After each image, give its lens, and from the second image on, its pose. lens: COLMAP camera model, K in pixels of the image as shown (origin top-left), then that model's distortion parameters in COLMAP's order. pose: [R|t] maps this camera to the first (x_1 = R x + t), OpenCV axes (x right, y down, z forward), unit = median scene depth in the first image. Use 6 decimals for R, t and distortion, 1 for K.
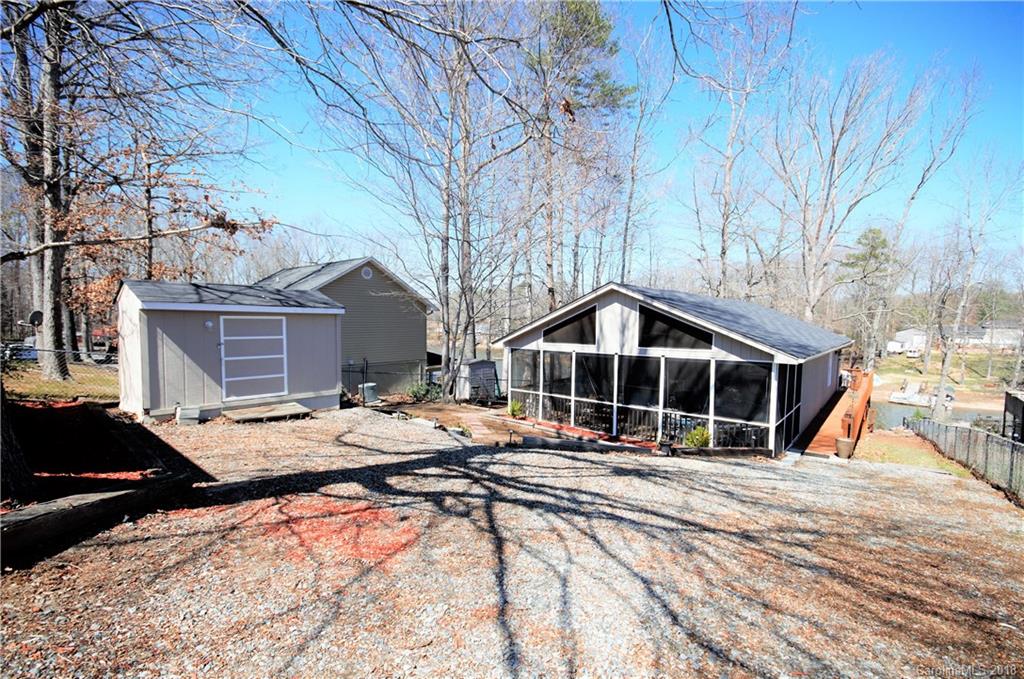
lens RADIAL K [[451.6, 0, 515.3], [0, 451.6, 336.9], [0, 0, 1]] dist [0.004034, -0.007418]
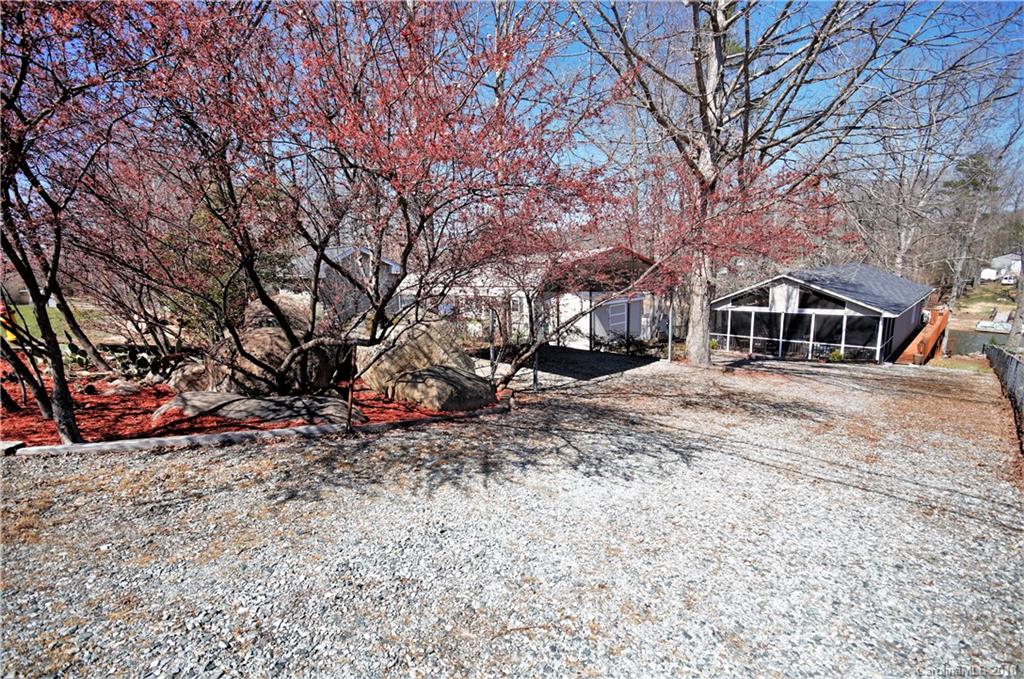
lens RADIAL K [[451.6, 0, 509.2], [0, 451.6, 340.3], [0, 0, 1]] dist [0.004034, -0.007418]
pose [[0.991343, -0.030641, -0.127676, -0.651235], [0.047919, 0.989749, 0.134536, -0.151260], [0.122245, -0.139489, 0.982649, -0.946057]]
